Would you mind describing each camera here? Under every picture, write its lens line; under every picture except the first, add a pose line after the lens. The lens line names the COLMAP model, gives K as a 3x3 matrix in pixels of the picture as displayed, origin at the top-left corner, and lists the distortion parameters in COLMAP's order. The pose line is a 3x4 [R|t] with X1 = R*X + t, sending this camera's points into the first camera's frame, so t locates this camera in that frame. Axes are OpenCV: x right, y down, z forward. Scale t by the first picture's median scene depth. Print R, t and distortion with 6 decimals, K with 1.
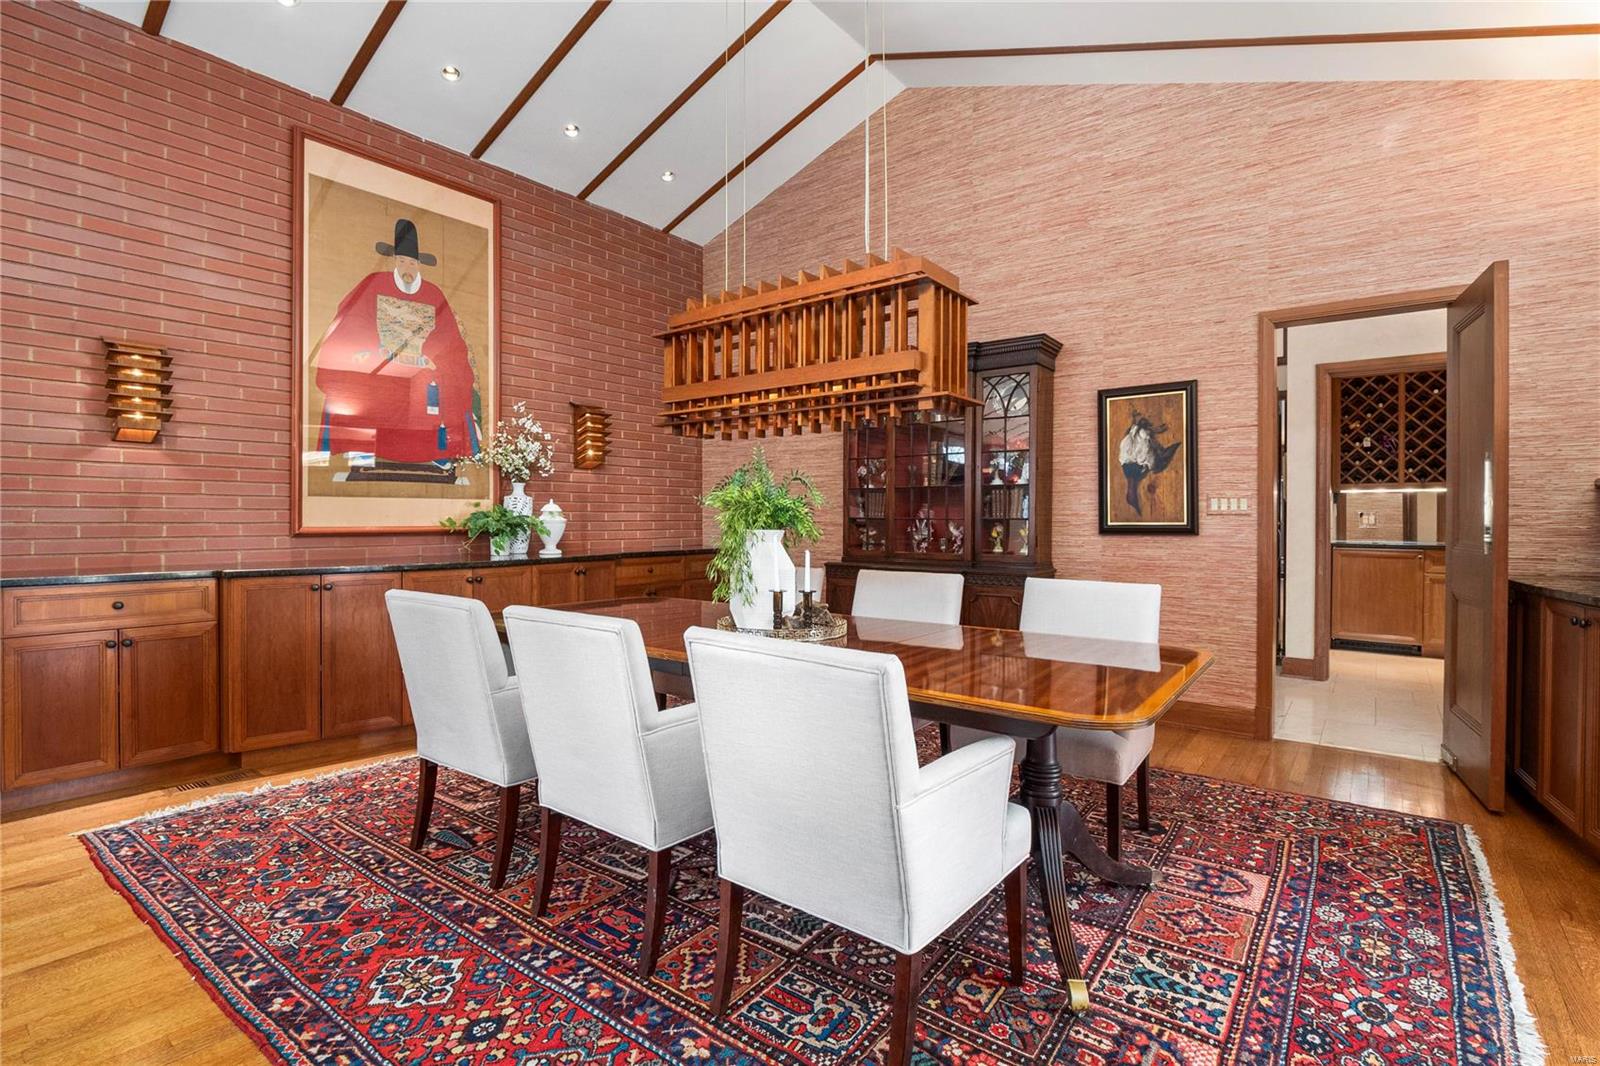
lens RADIAL K [[750.2, 0, 804.2], [0, 750.2, 524.3], [0, 0, 1]] dist [-0.011997, -0.000785]
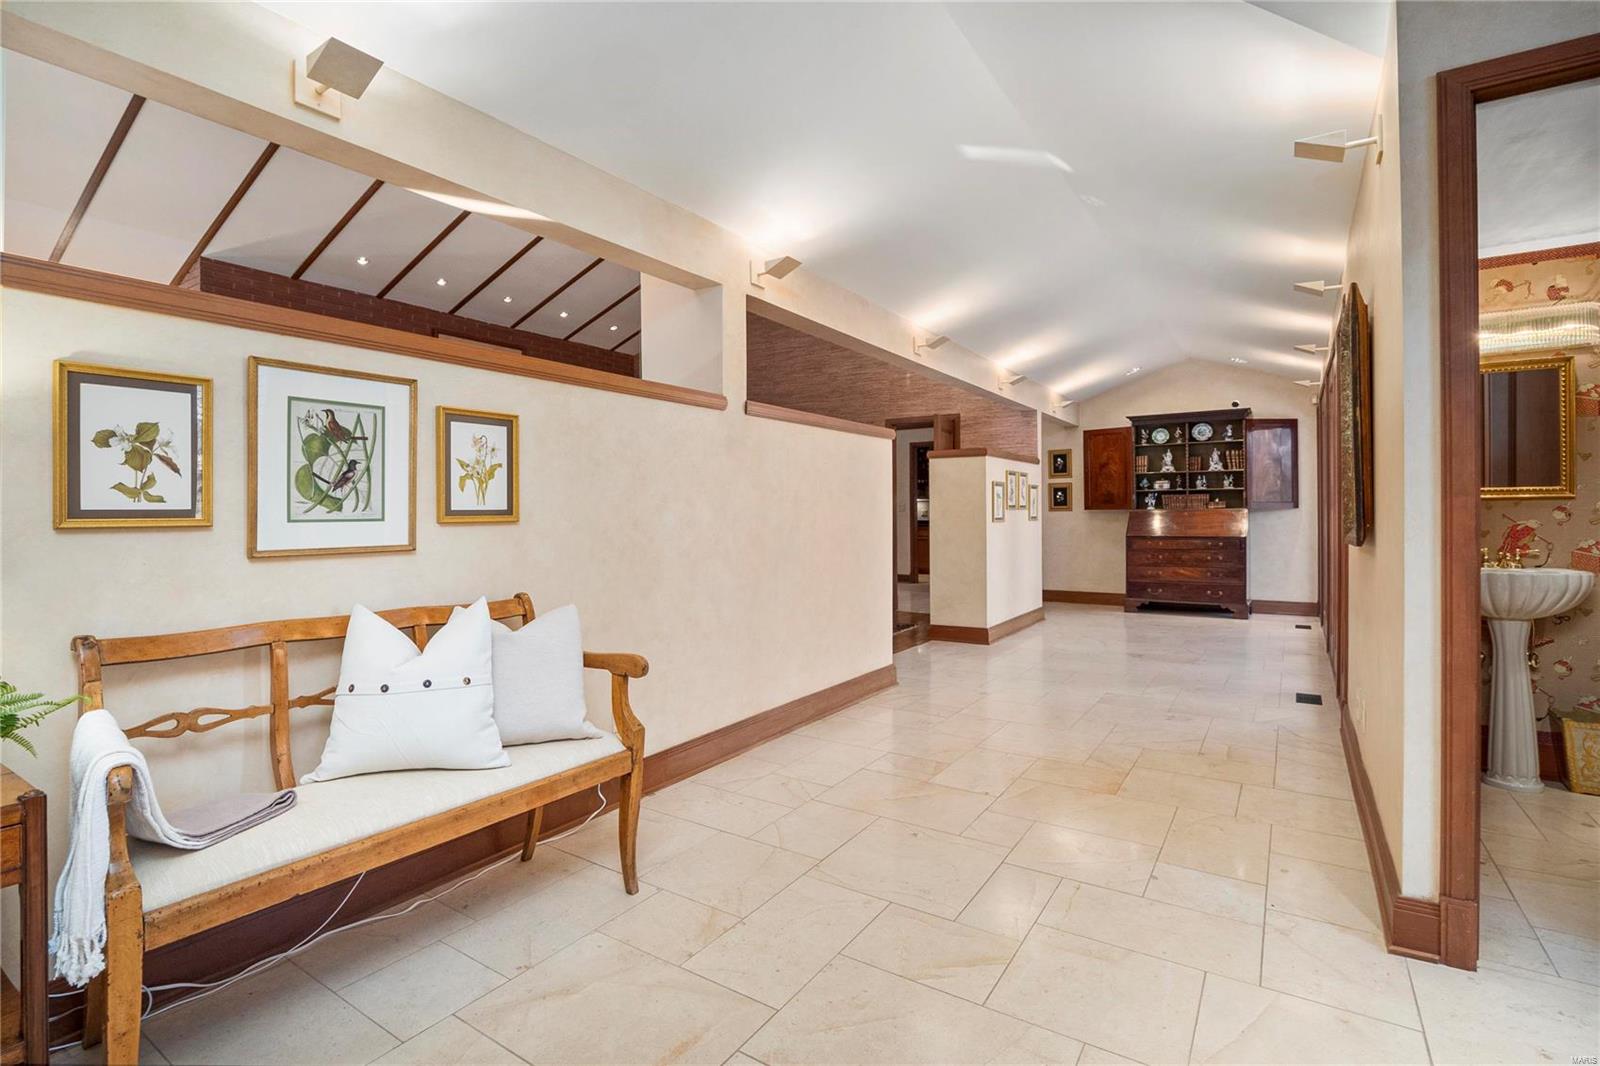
lens RADIAL K [[750.2, 0, 798.8], [0, 750.2, 520.2], [0, 0, 1]] dist [-0.011997, -0.000785]
pose [[0.997504, -0.009926, 0.069915, 0.159347], [0.009904, 0.999951, 0.000653, 0.010362], [-0.069918, 0.000042, 0.997553, -1.004729]]
